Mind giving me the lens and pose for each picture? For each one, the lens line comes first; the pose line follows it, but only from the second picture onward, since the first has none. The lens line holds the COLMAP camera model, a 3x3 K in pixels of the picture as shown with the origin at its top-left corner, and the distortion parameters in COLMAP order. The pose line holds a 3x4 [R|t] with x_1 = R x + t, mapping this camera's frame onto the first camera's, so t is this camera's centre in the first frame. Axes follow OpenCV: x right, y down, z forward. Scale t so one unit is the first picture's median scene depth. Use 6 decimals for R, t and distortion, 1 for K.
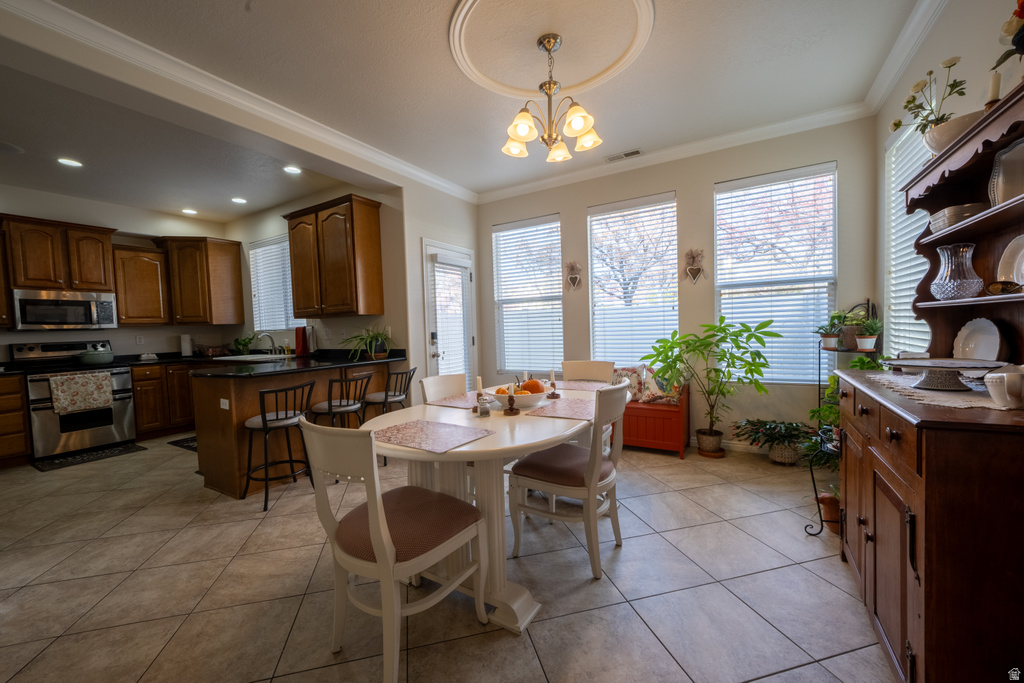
lens RADIAL K [[405.3, 0, 516.3], [0, 405.3, 350.0], [0, 0, 1]] dist [-0.007836, 0.001615]
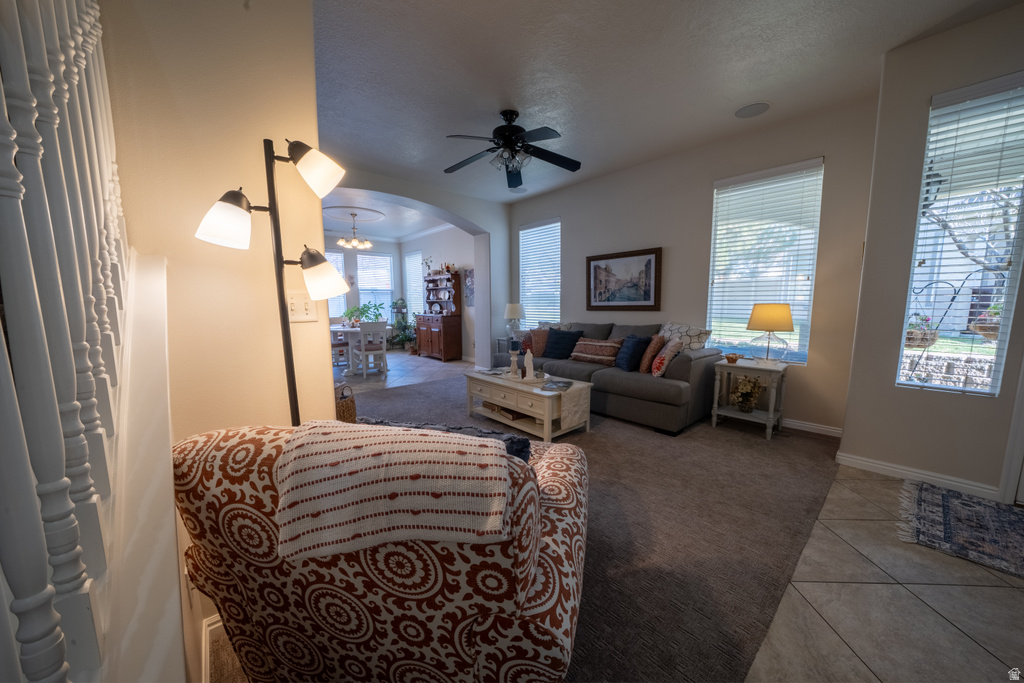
lens RADIAL K [[353.8, 0, 509.7], [0, 353.8, 348.6], [0, 0, 1]] dist [-0.026845, 0.003061]
pose [[0.315006, -0.090930, 0.944724, -1.419941], [0.044415, 0.995722, 0.081029, 0.084990], [-0.948050, 0.016435, 0.317697, -0.673745]]
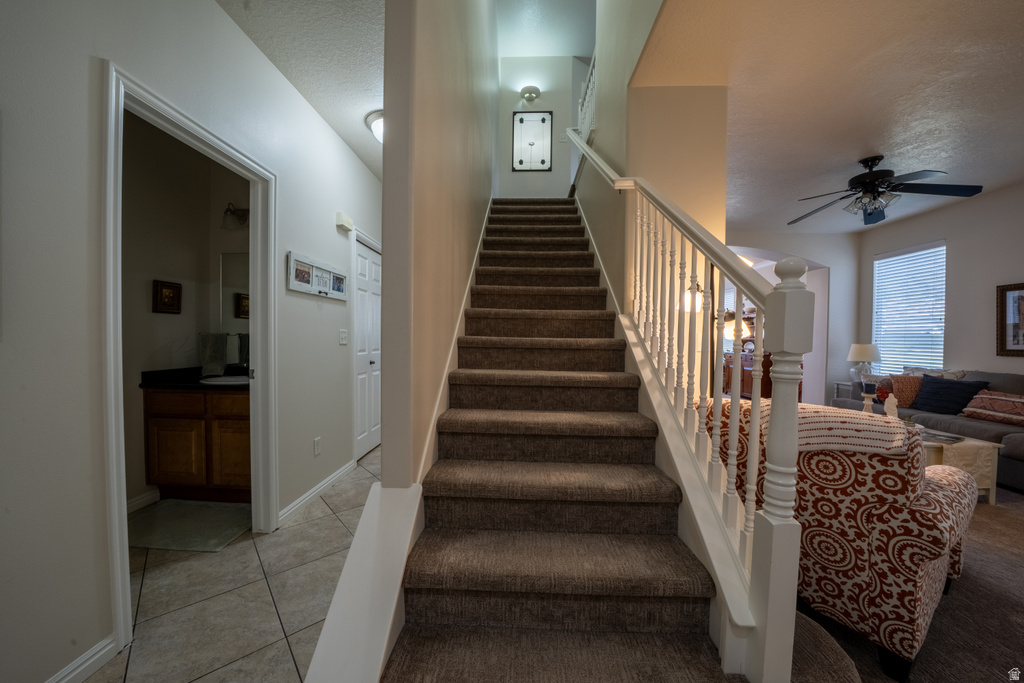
lens RADIAL K [[353.8, 0, 507.5], [0, 353.8, 346.4], [0, 0, 1]] dist [-0.026845, 0.003061]
pose [[0.884204, 0.032688, 0.465956, -1.736901], [-0.016981, 0.999138, -0.037869, 0.096466], [-0.466792, 0.025572, 0.883997, -0.729874]]
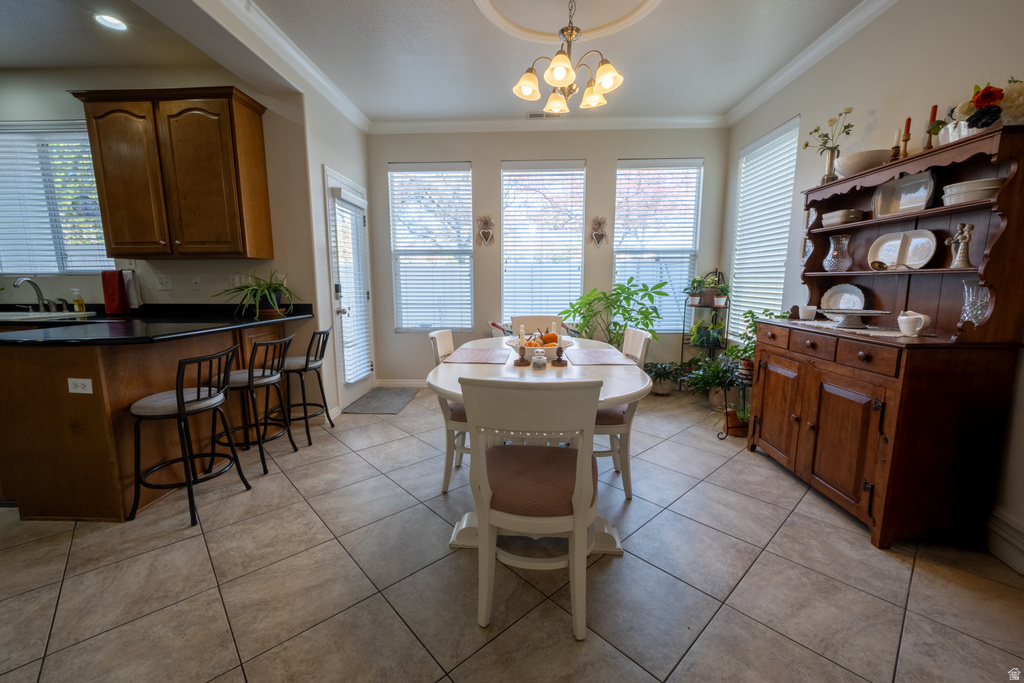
lens RADIAL K [[405.3, 0, 514.4], [0, 405.3, 351.5], [0, 0, 1]] dist [-0.007836, 0.001615]
pose [[0.878634, -0.049242, 0.474950, -0.330904], [-0.000514, 0.994570, 0.104067, 0.008942], [-0.477496, -0.091681, 0.873838, 0.088508]]
